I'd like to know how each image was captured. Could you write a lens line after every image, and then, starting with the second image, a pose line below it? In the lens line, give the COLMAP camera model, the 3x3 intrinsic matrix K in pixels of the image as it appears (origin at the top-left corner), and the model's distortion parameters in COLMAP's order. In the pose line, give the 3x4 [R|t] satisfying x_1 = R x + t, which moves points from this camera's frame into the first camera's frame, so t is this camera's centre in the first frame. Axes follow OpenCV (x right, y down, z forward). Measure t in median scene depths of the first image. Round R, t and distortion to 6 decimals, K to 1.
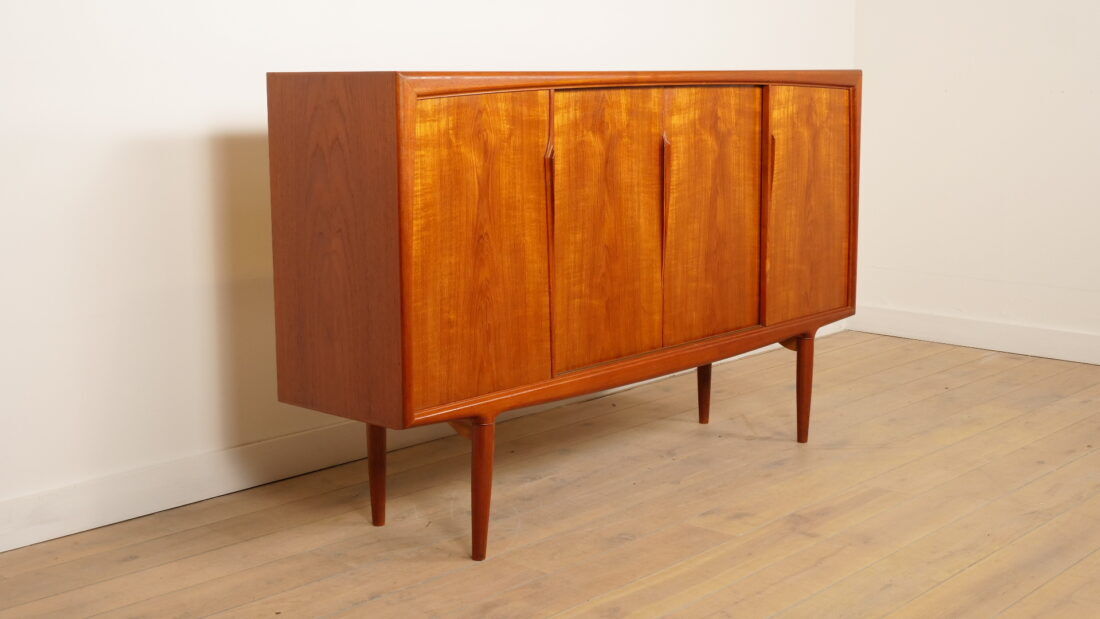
lens RADIAL K [[1405.4, 0, 550.0], [0, 1405.4, 309.5], [0, 0, 1]] dist [0.017997, 0.013361]
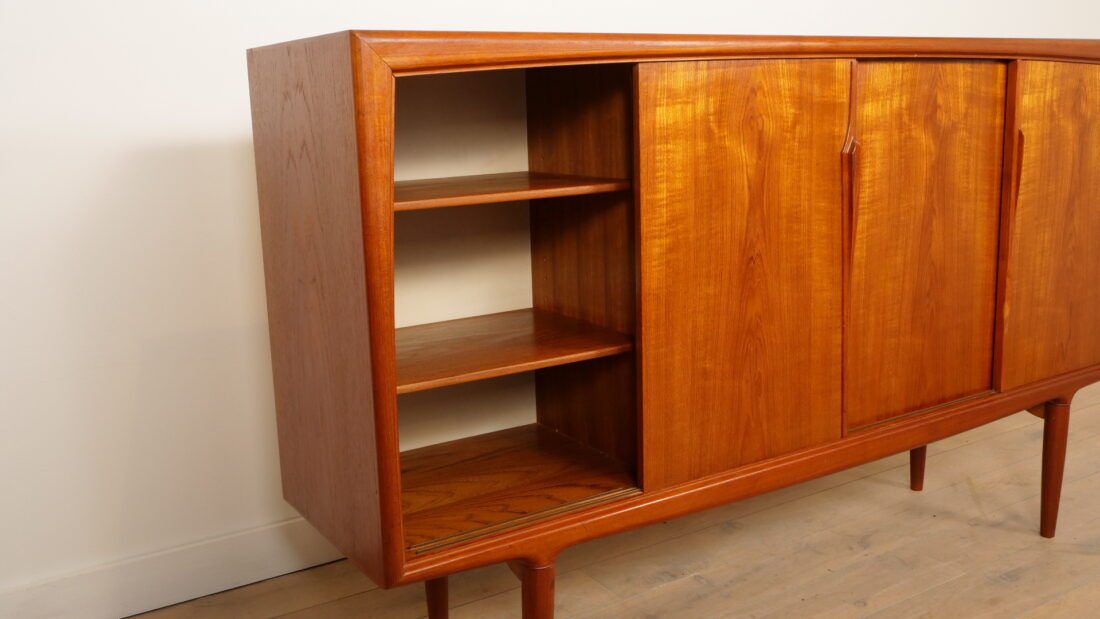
lens RADIAL K [[1049.3, 0, 560.2], [0, 1049.3, 309.1], [0, 0, 1]] dist [-0.003785, -0.009584]
pose [[0.966390, 0.032234, -0.255050, 0.077875], [-0.022078, 0.998849, 0.042583, -0.055730], [0.256129, -0.035521, 0.965990, 0.463391]]
